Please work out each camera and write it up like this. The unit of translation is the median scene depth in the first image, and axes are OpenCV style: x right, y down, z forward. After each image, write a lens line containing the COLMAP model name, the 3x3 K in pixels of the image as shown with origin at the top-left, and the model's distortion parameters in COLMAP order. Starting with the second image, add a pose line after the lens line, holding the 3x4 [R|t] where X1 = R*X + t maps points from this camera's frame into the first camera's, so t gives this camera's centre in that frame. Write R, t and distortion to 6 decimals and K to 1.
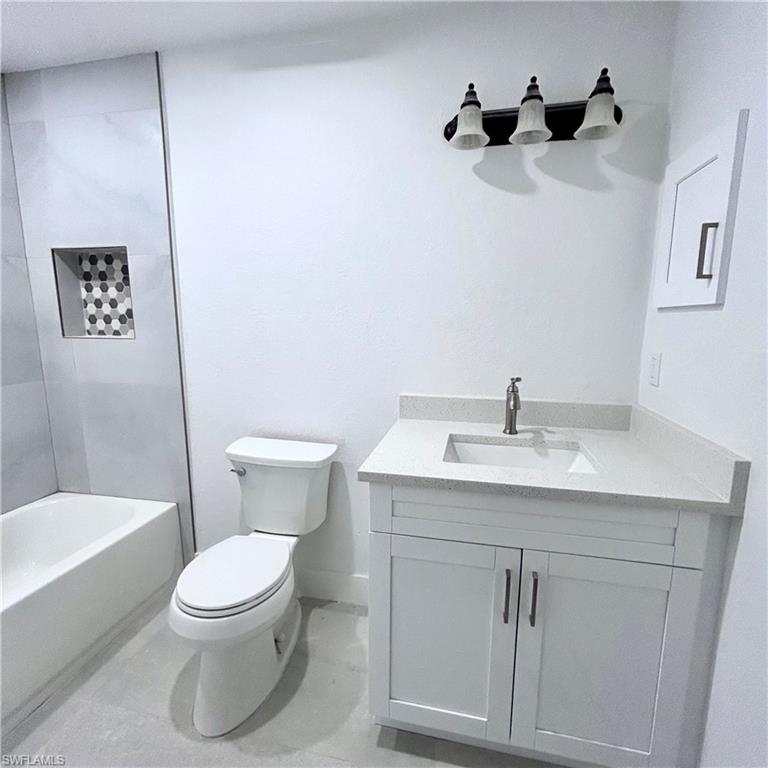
lens RADIAL K [[411.0, 0, 384.0], [0, 411.0, 384.0], [0, 0, 1]] dist [-0.001526, 0.002708]
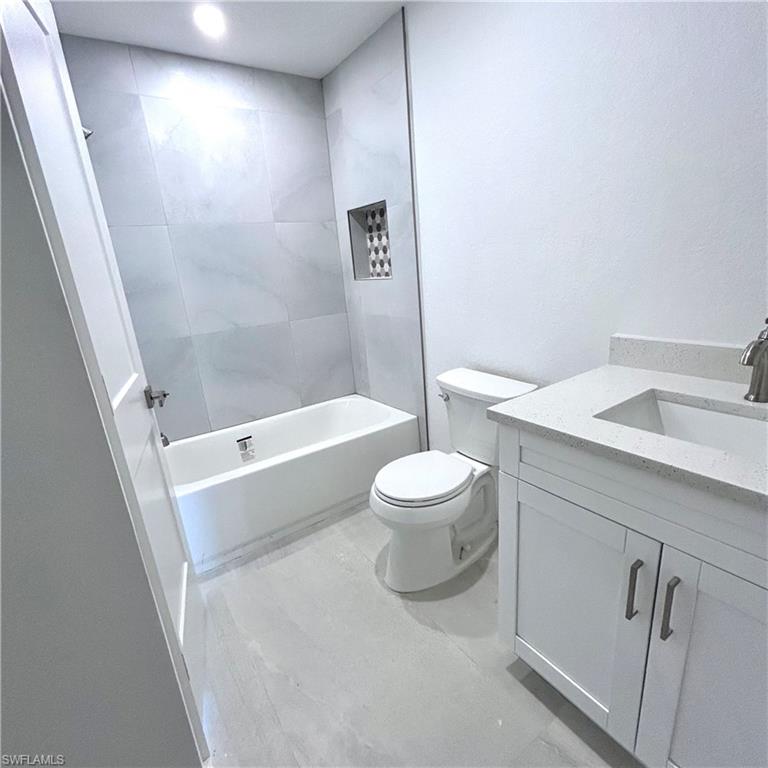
lens RADIAL K [[411.0, 0, 384.0], [0, 411.0, 384.0], [0, 0, 1]] dist [-0.001526, 0.002708]
pose [[0.733670, 0.131301, -0.666699, 0.262741], [-0.025891, 0.985843, 0.165661, -0.003663], [0.679012, -0.104279, 0.726683, 0.072958]]
